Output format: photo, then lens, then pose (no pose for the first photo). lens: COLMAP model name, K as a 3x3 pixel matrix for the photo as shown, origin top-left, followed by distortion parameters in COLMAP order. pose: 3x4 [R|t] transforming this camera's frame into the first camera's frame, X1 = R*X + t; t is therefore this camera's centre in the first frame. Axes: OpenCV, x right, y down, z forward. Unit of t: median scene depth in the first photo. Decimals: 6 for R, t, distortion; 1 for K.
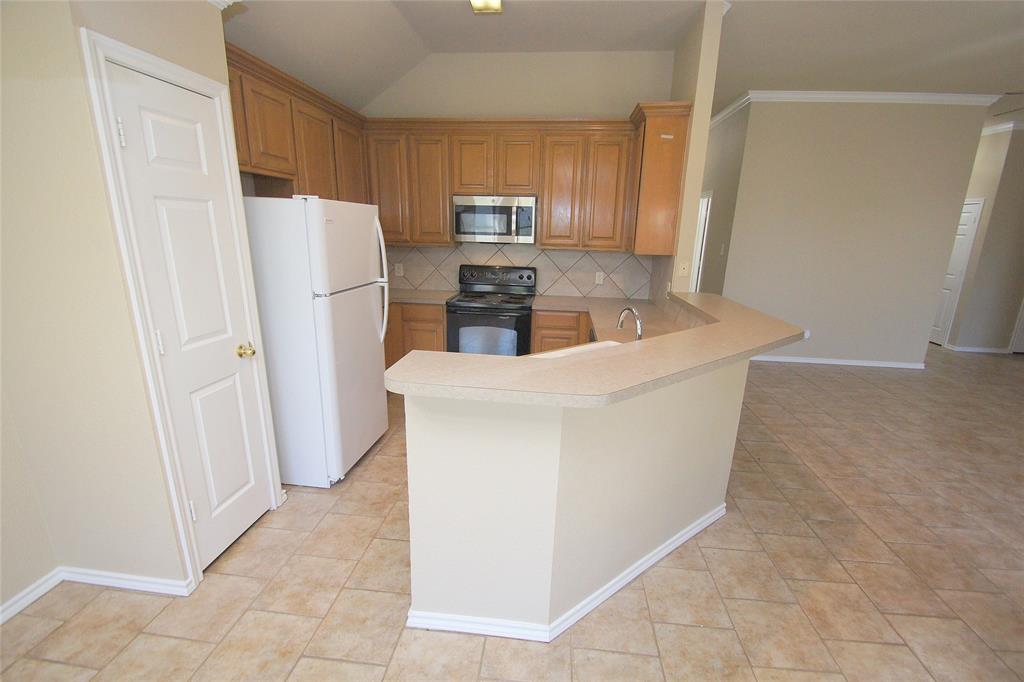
lens RADIAL K [[451.2, 0, 515.6], [0, 451.2, 352.2], [0, 0, 1]] dist [0.011332, -0.013817]
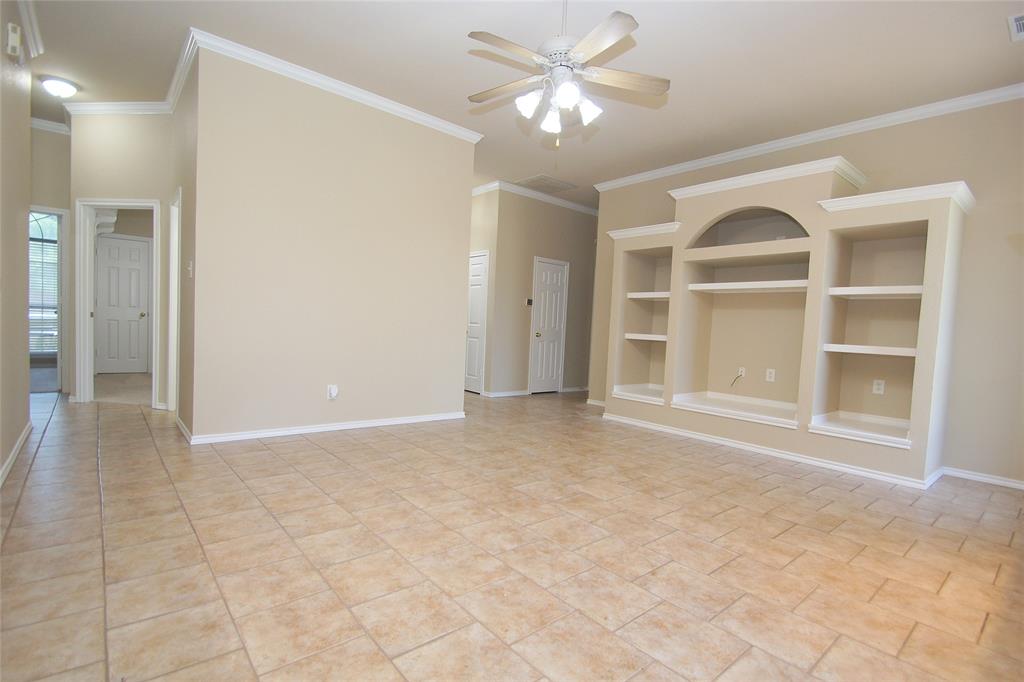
lens RADIAL K [[451.2, 0, 515.6], [0, 451.2, 352.2], [0, 0, 1]] dist [0.011332, -0.013817]
pose [[0.690603, -0.015329, 0.723072, 0.445744], [0.161068, 0.977927, -0.133103, 0.060882], [-0.705071, 0.208385, 0.677828, 0.401037]]
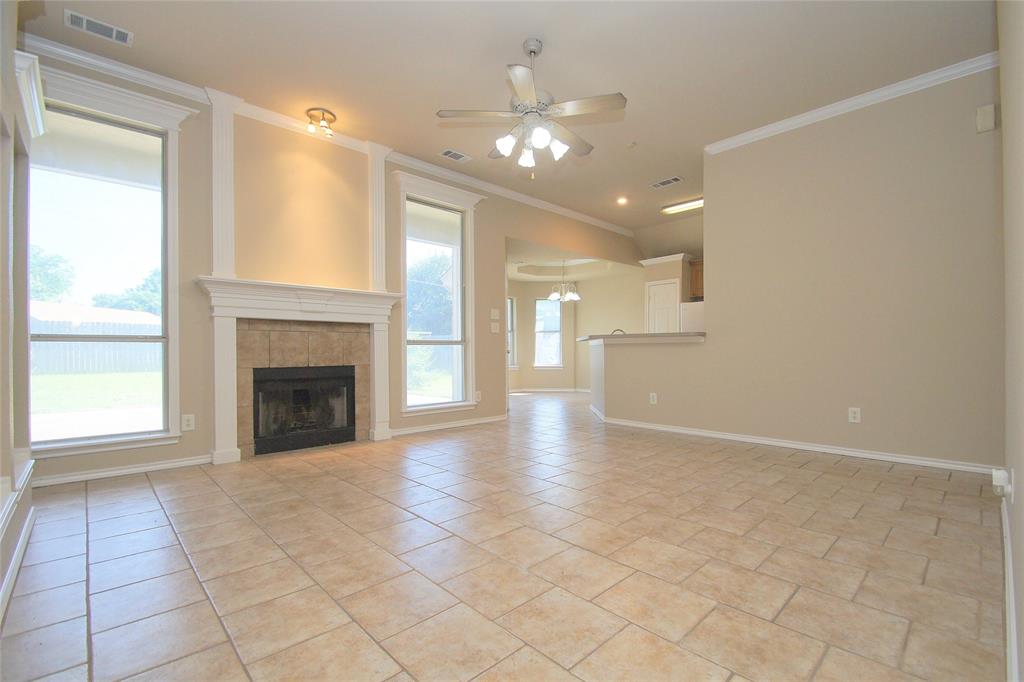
lens RADIAL K [[334.4, 0, 512.0], [0, 334.4, 341.0], [0, 0, 1]] dist [0.000249, -0.000004]
pose [[-0.663651, -0.023061, -0.747687, 1.470233], [-0.212481, 0.964166, 0.158861, -0.136851], [0.717230, 0.264297, -0.644770, 1.204762]]
